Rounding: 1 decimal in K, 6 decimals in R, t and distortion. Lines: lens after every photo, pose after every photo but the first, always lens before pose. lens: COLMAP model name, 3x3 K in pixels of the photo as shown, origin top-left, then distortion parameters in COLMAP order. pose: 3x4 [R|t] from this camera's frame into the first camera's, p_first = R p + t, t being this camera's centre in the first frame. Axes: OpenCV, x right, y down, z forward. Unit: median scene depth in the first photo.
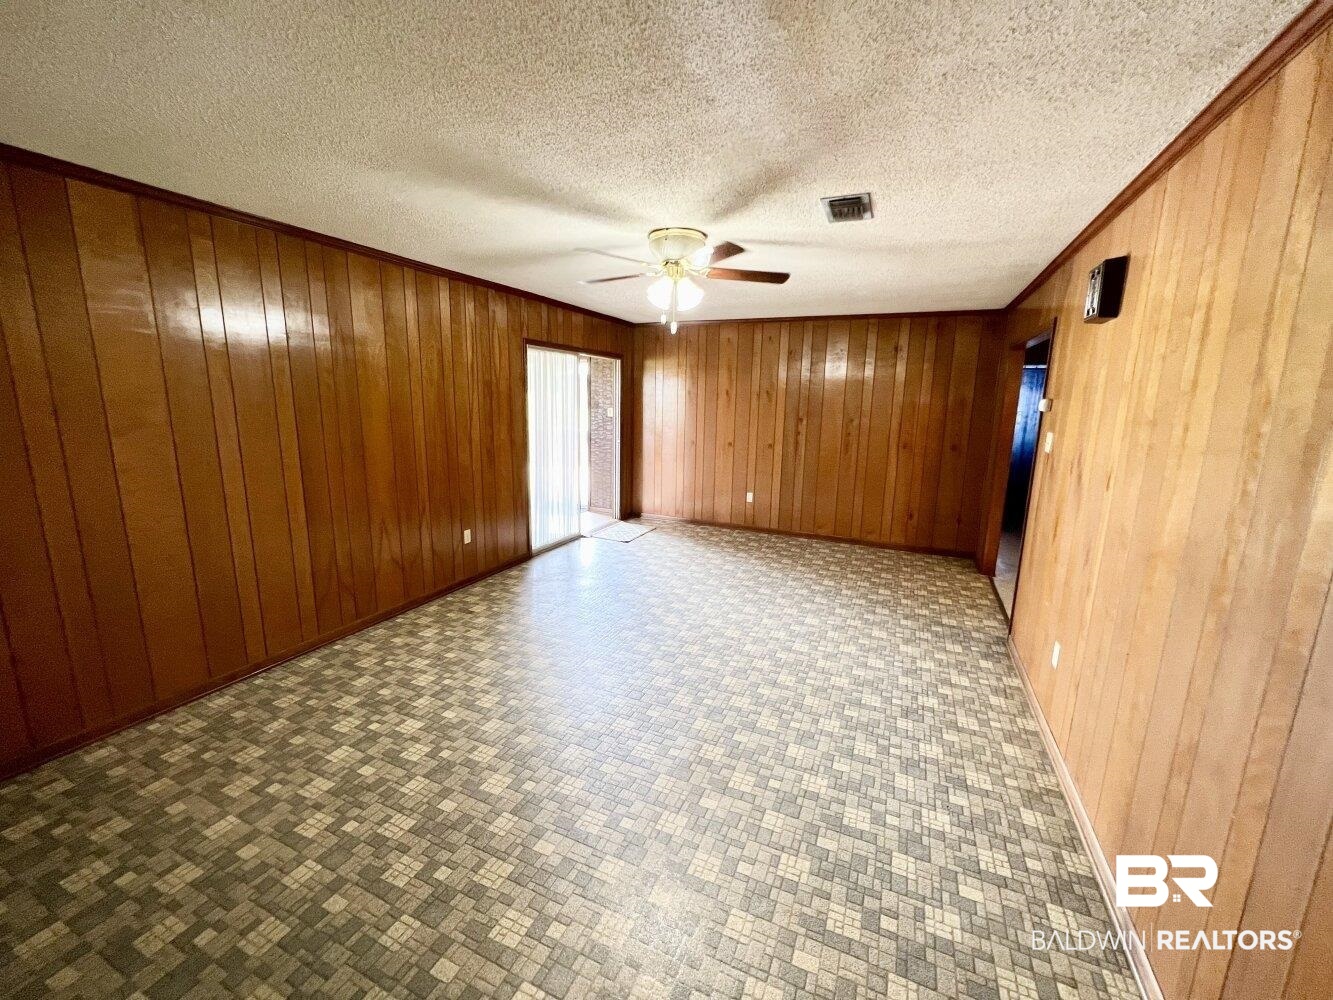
lens RADIAL K [[538.1, 0, 666.8], [0, 538.1, 500.0], [0, 0, 1]] dist [-0.000704, -0.000036]
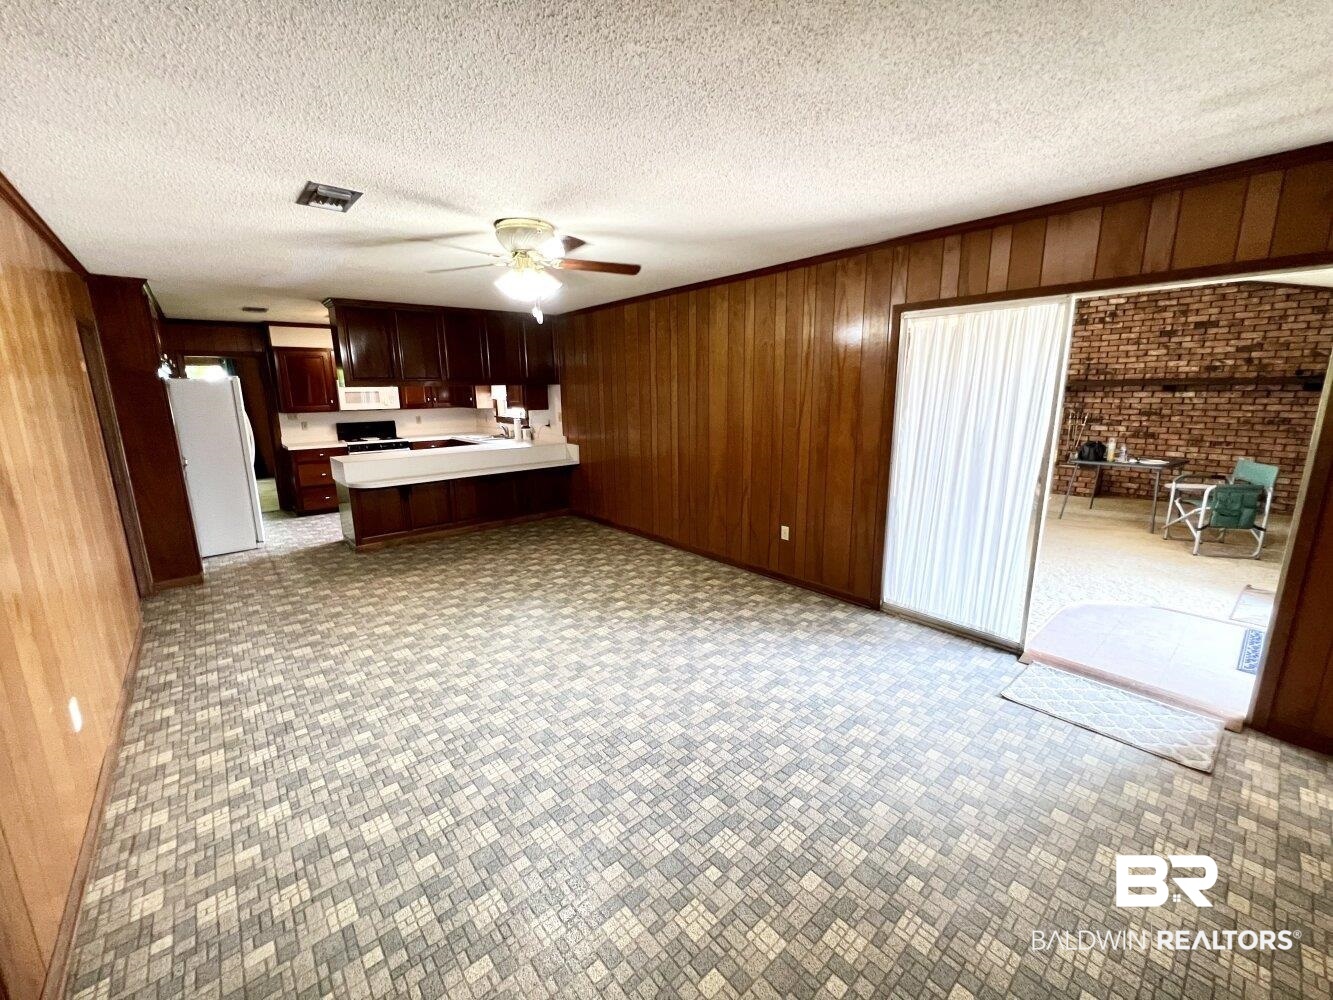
lens RADIAL K [[534.1, 0, 660.9], [0, 534.1, 499.6], [0, 0, 1]] dist [-0.000168, -0.000291]
pose [[-0.432153, 0.169689, -0.885692, 0.826251], [-0.165716, 0.950469, 0.262957, -0.296931], [0.886444, 0.260411, -0.382628, 1.643999]]
